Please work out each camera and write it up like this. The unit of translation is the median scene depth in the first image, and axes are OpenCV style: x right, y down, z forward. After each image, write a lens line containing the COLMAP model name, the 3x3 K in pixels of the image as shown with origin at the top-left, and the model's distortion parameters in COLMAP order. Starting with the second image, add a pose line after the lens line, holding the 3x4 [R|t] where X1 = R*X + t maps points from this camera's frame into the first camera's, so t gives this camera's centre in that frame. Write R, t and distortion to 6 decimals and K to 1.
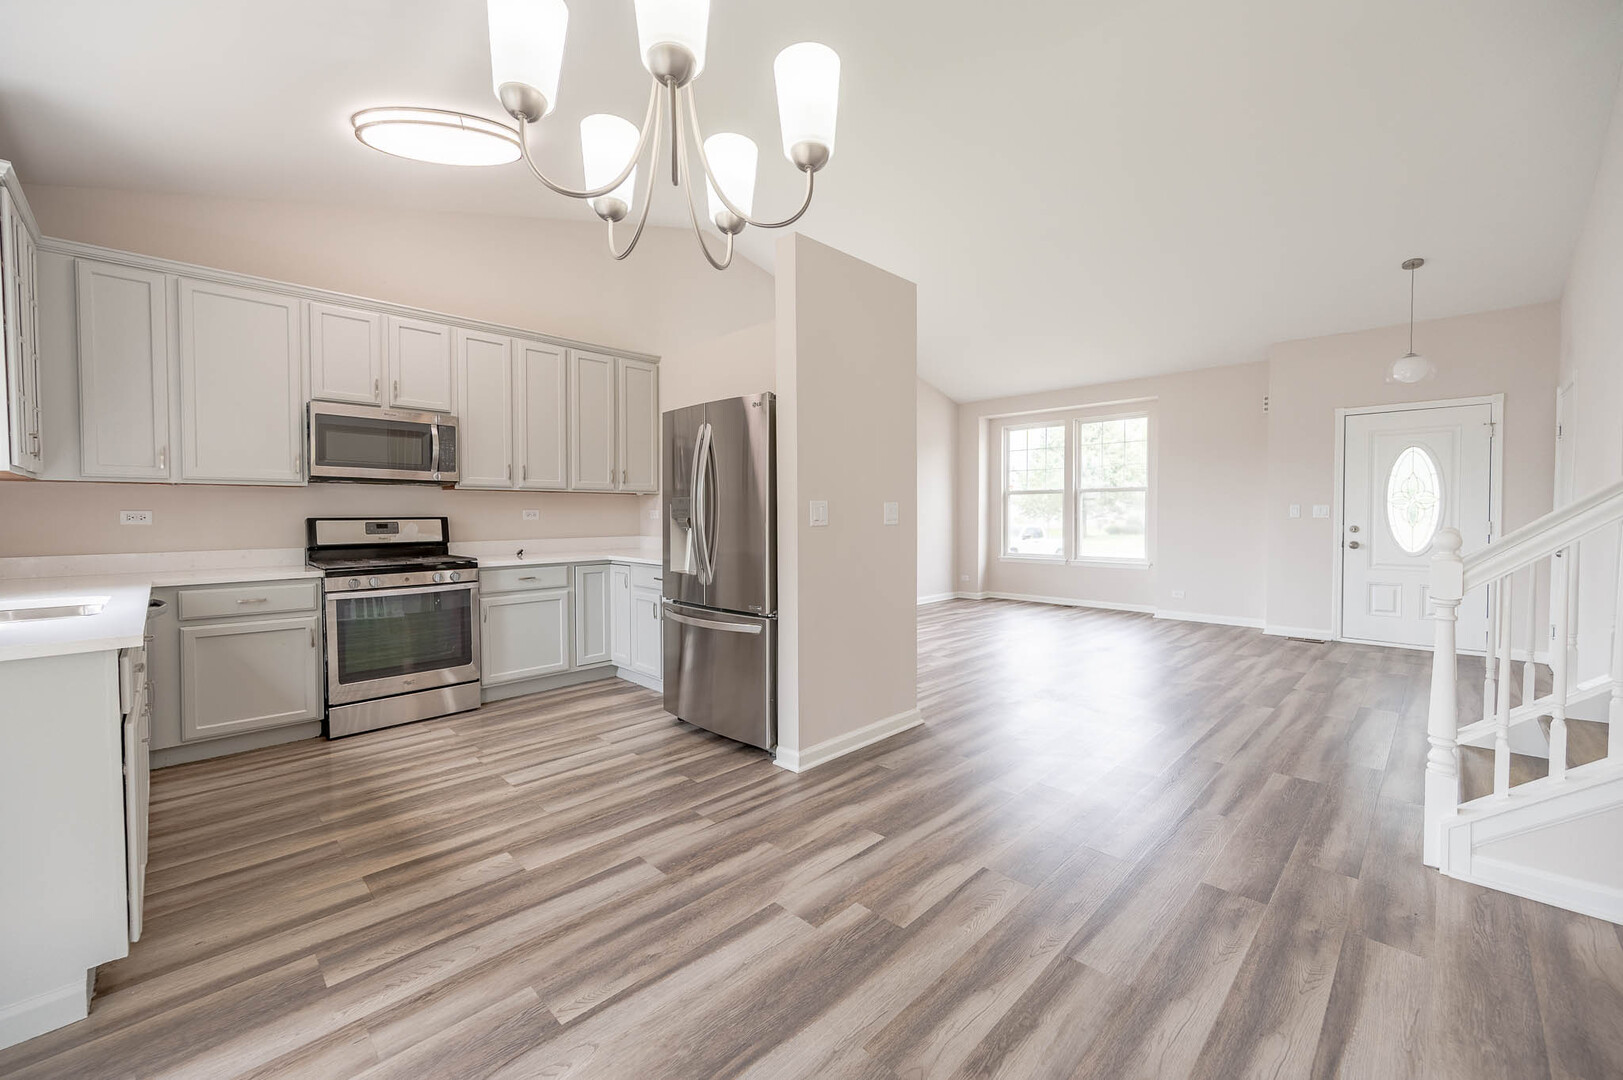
lens RADIAL K [[644.8, 0, 807.6], [0, 644.8, 533.0], [0, 0, 1]] dist [0.003433, -0.000442]
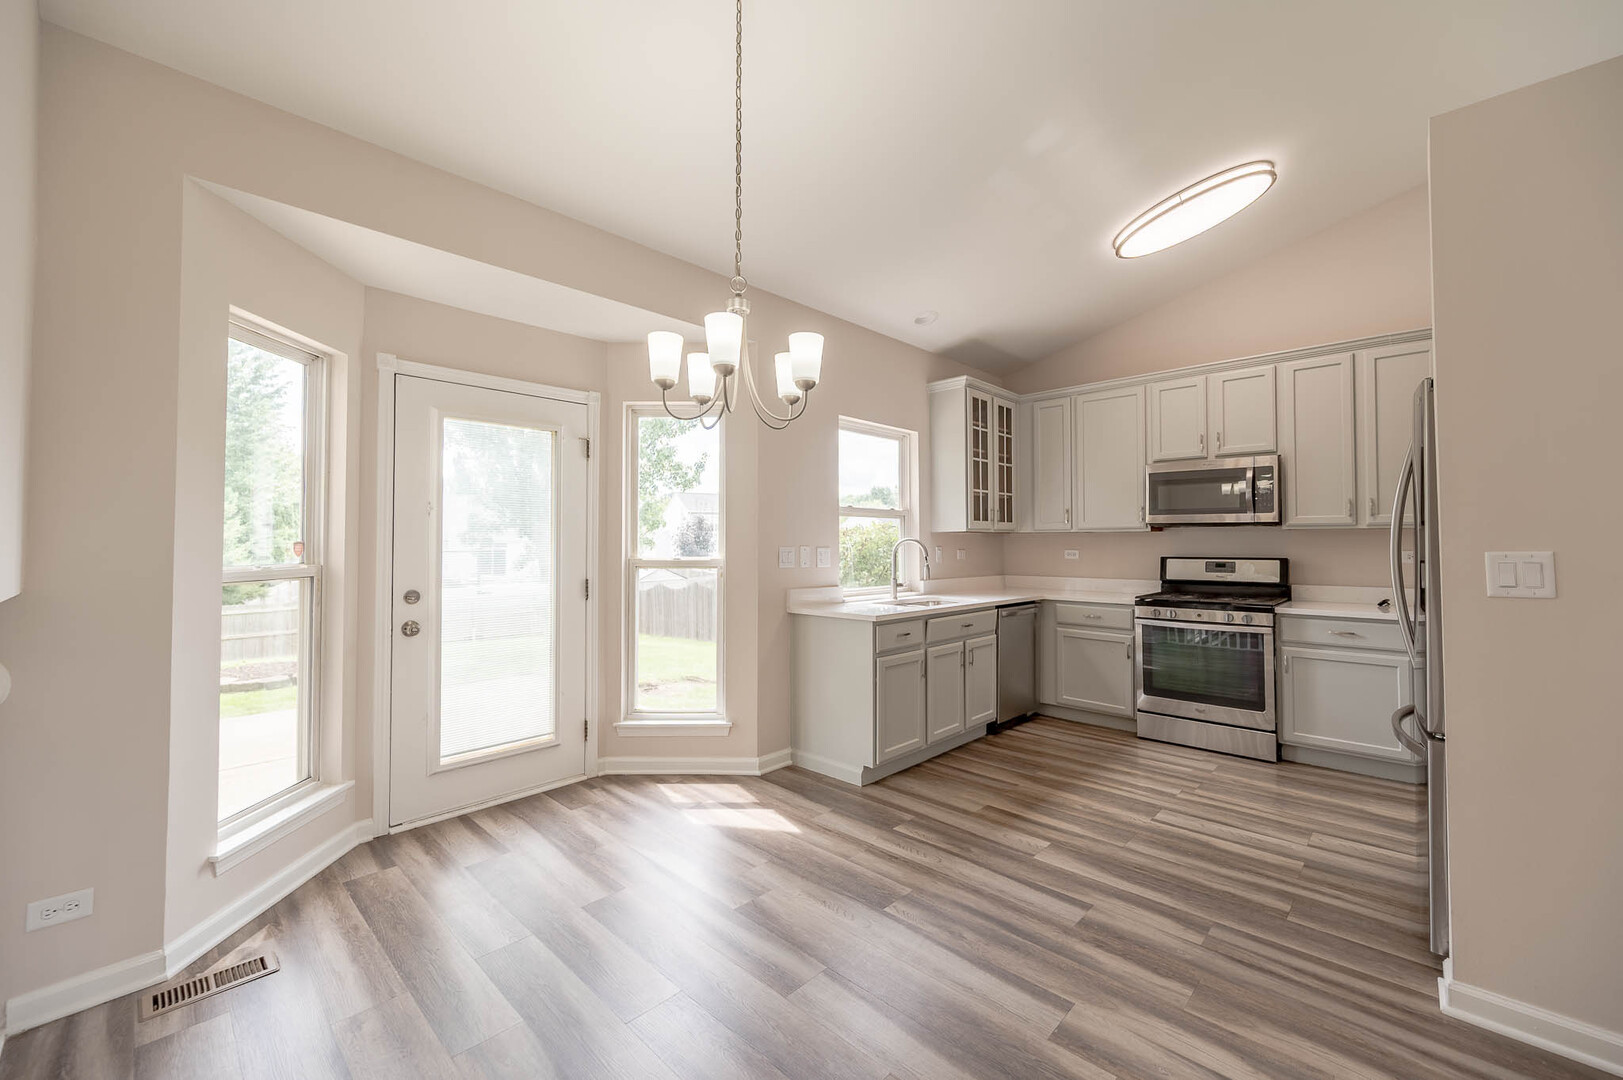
lens RADIAL K [[644.8, 0, 813.0], [0, 644.8, 533.2], [0, 0, 1]] dist [0.003433, -0.000442]
pose [[0.021804, -0.013536, -0.999671, 0.559873], [-0.027334, 0.999526, -0.014131, -0.041542], [0.999389, 0.027633, 0.021423, 0.391064]]
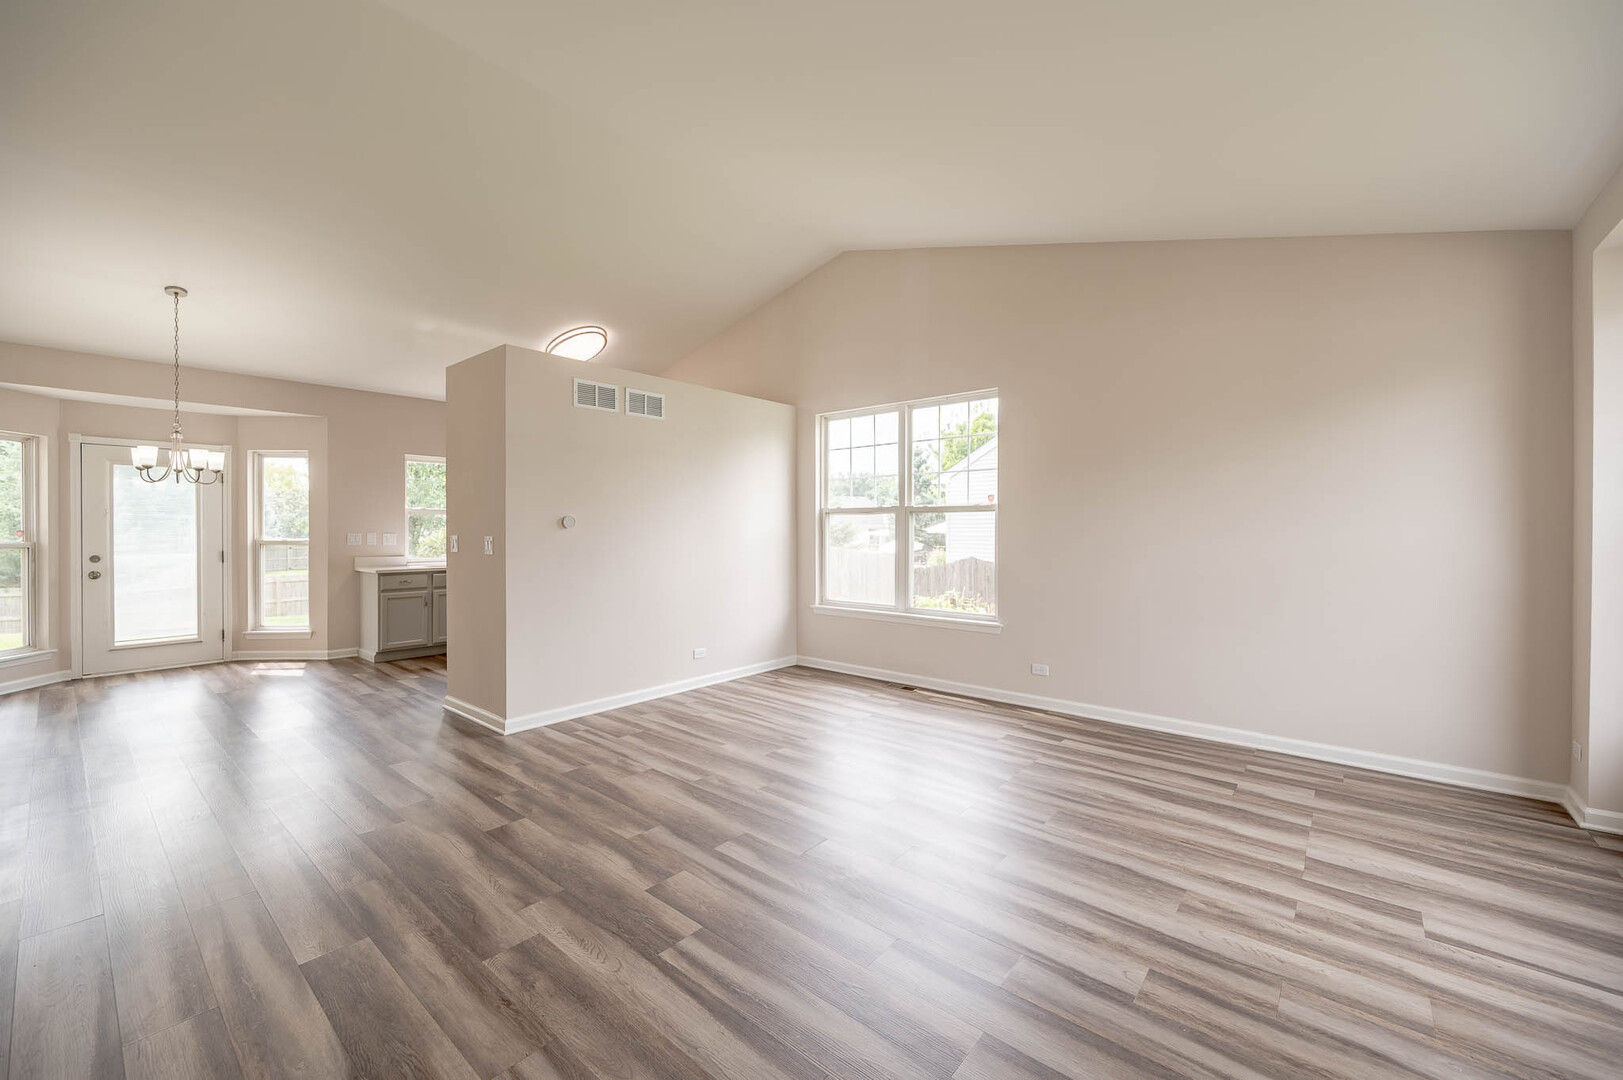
lens RADIAL K [[644.8, 0, 811.1], [0, 644.8, 534.2], [0, 0, 1]] dist [0.003433, -0.000442]
pose [[0.072550, 0.009562, -0.997319, 1.564766], [-0.028135, 0.999576, 0.007537, -0.085825], [0.996968, 0.027513, 0.072788, 1.701666]]
